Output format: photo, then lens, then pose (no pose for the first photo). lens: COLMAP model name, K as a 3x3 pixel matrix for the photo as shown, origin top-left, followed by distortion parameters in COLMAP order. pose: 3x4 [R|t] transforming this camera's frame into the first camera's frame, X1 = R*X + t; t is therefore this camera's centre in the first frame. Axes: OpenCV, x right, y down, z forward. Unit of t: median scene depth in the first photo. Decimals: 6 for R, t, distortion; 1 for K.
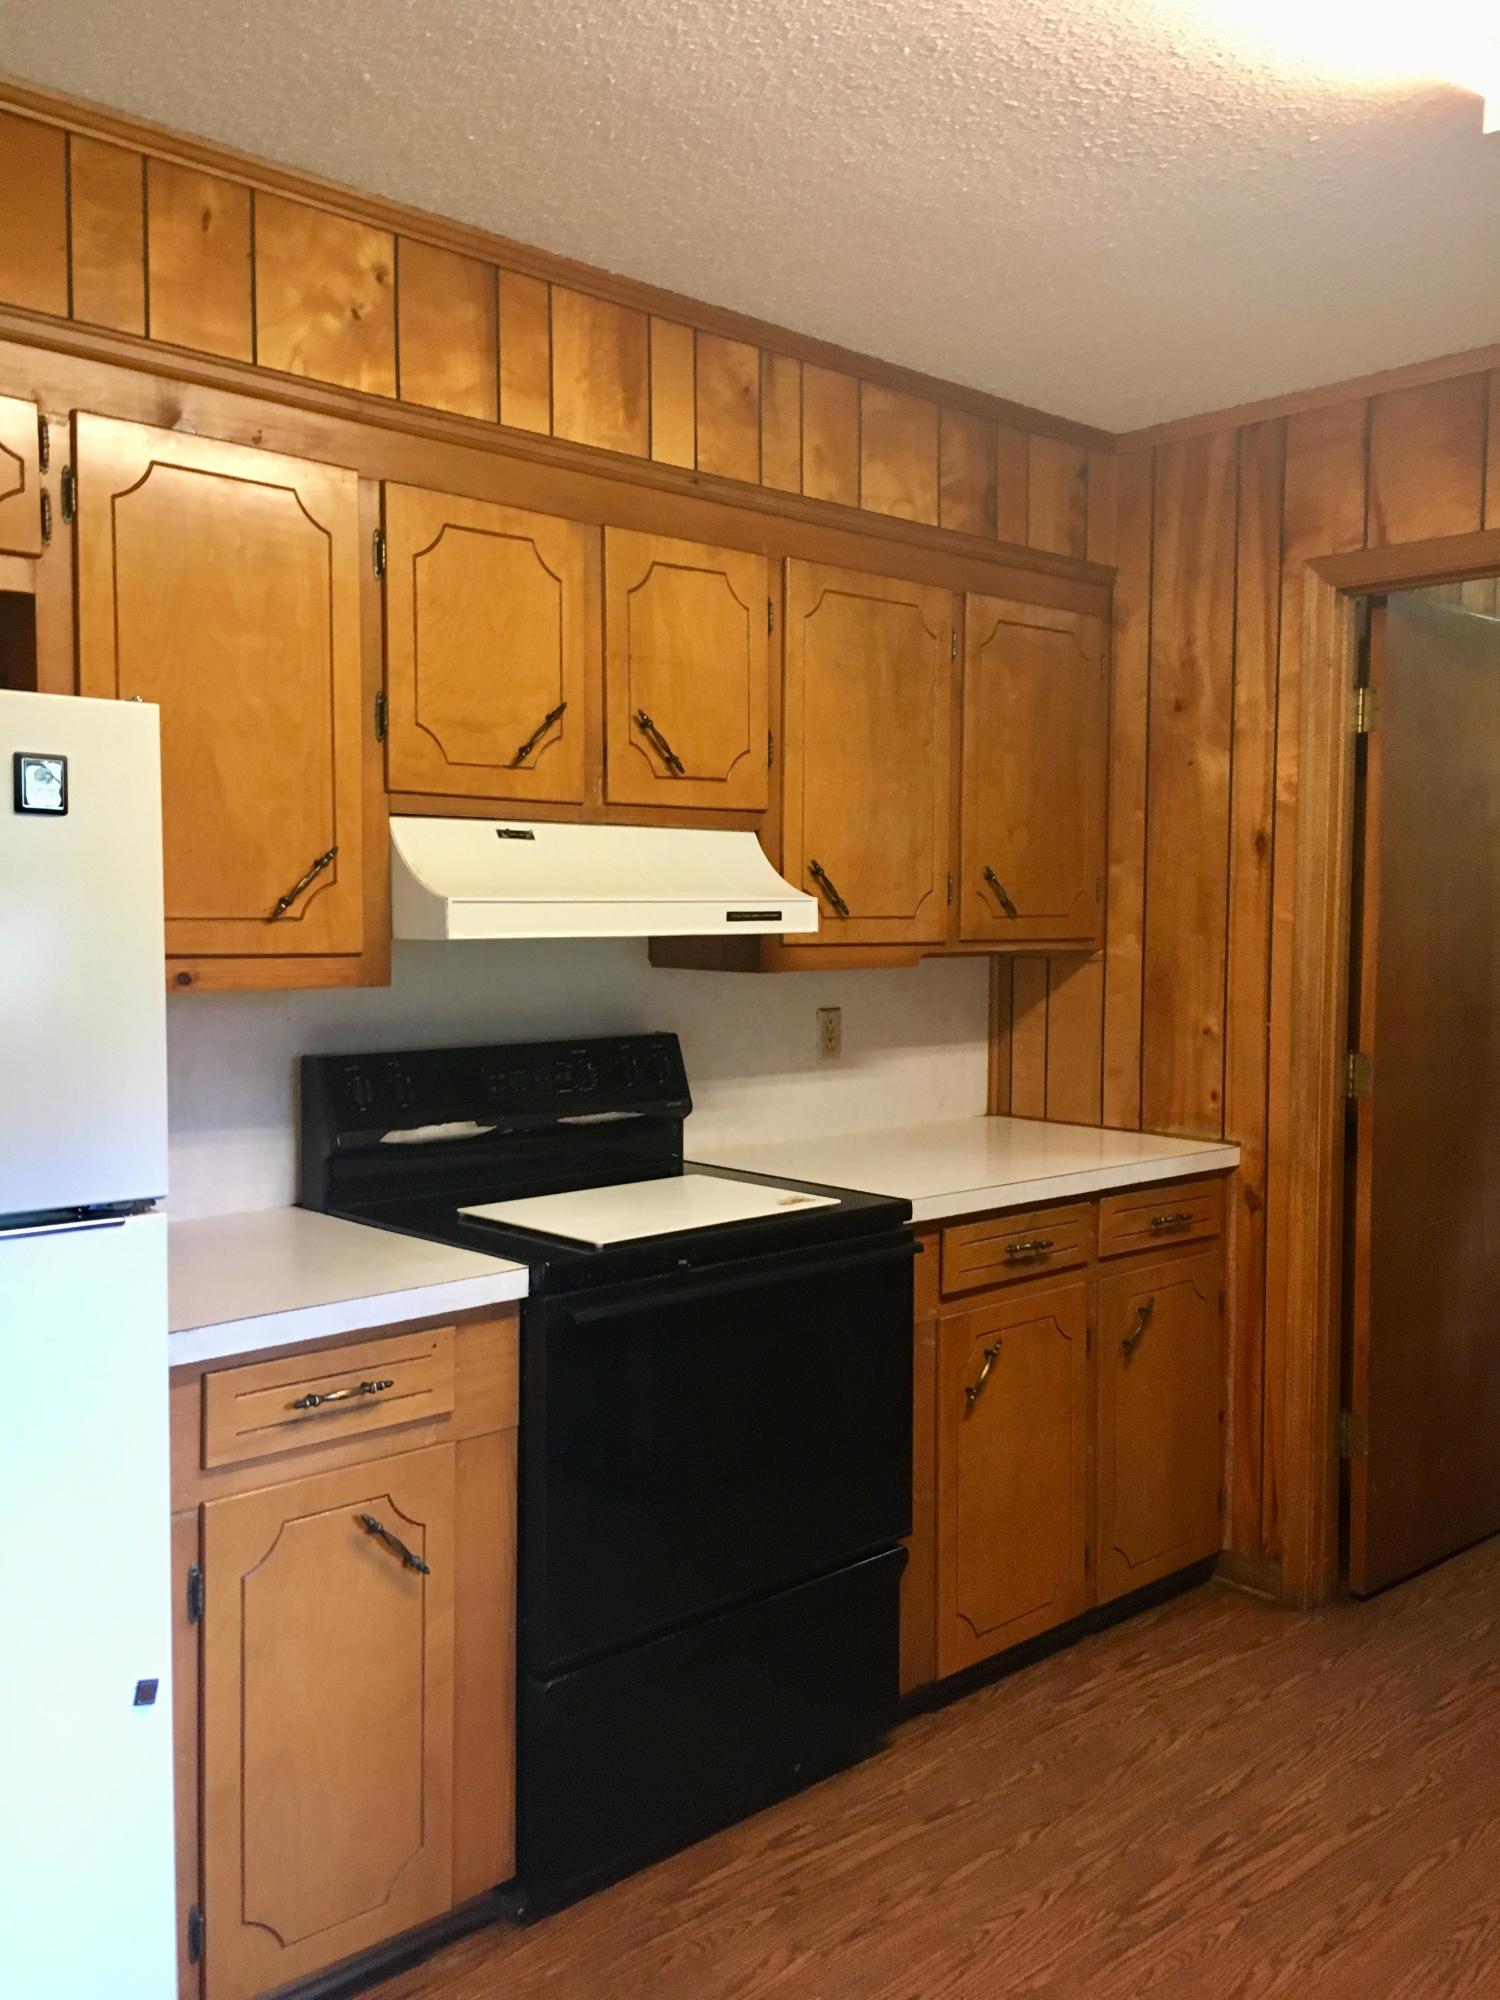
lens RADIAL K [[1712.9, 0, 750.0], [0, 1712.9, 1000.0], [0, 0, 1]] dist [0.092471, -0.142000]
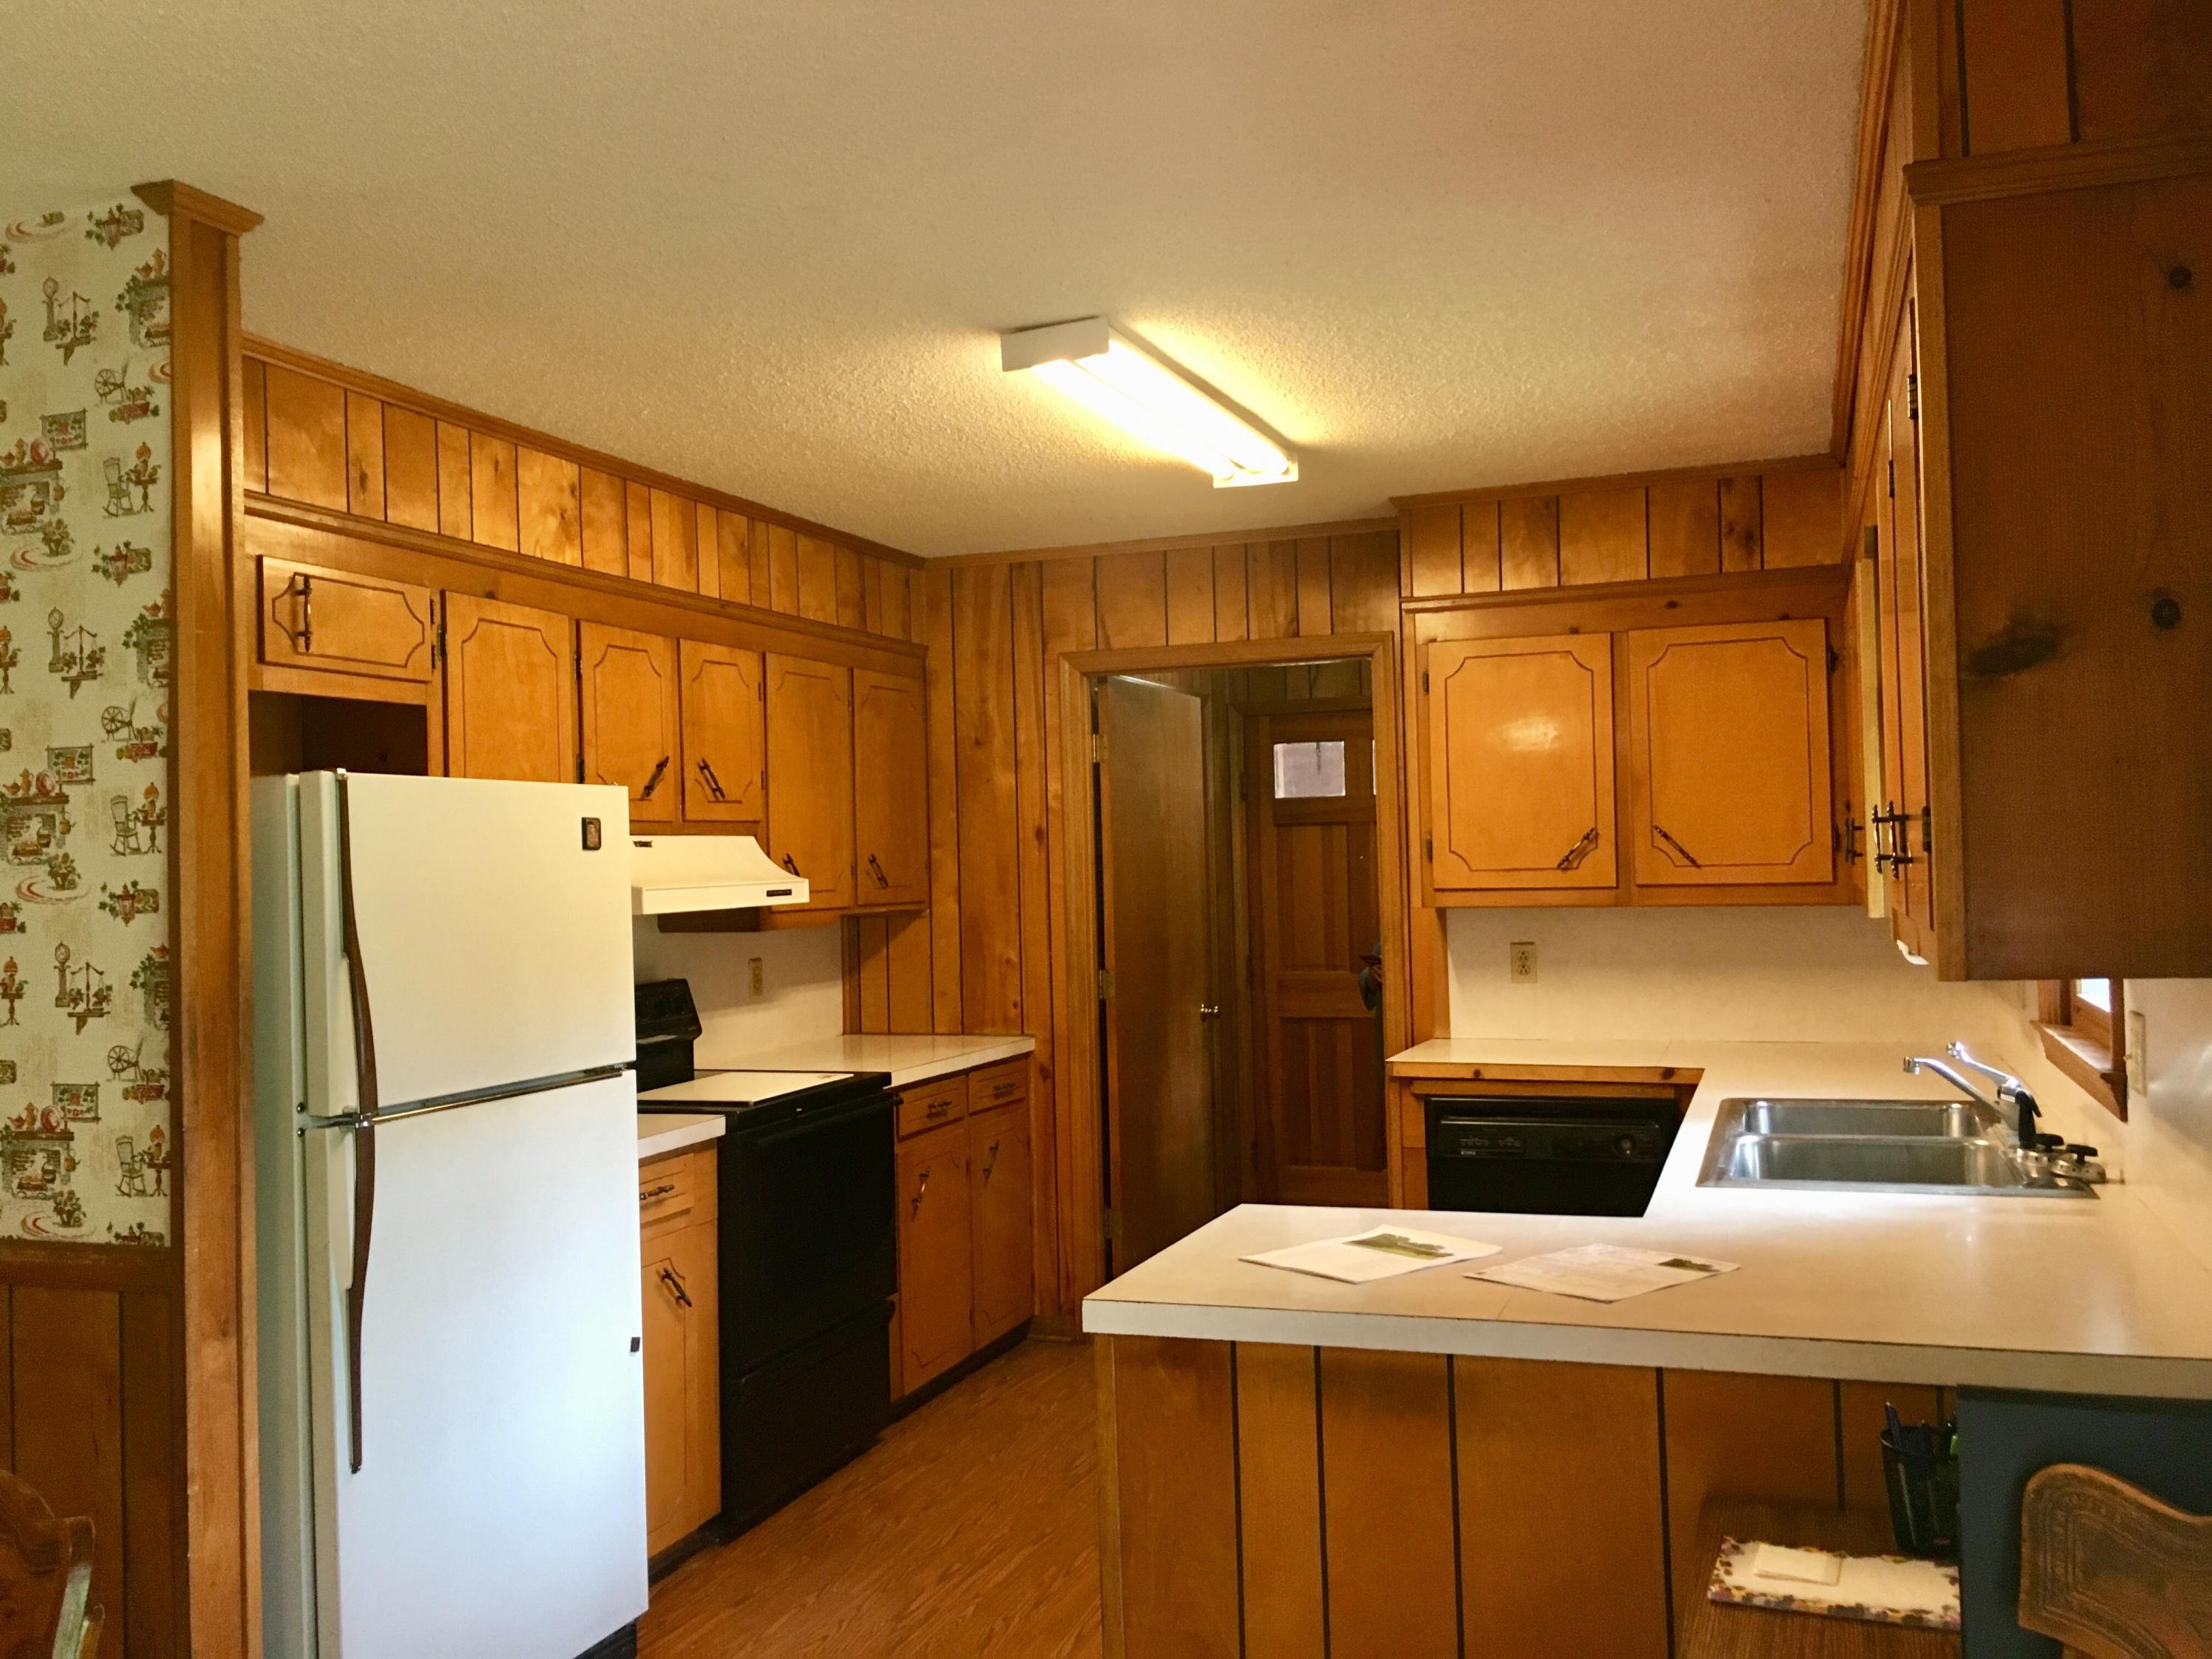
lens RADIAL K [[1907.8, 0, 1106.0], [0, 1907.8, 829.5], [0, 0, 1]] dist [0.063233, -0.001373]
pose [[0.890425, -0.020629, 0.454662, -0.441404], [0.055582, 0.996424, -0.063644, 0.016067], [-0.451723, 0.081941, 0.888388, -0.549250]]
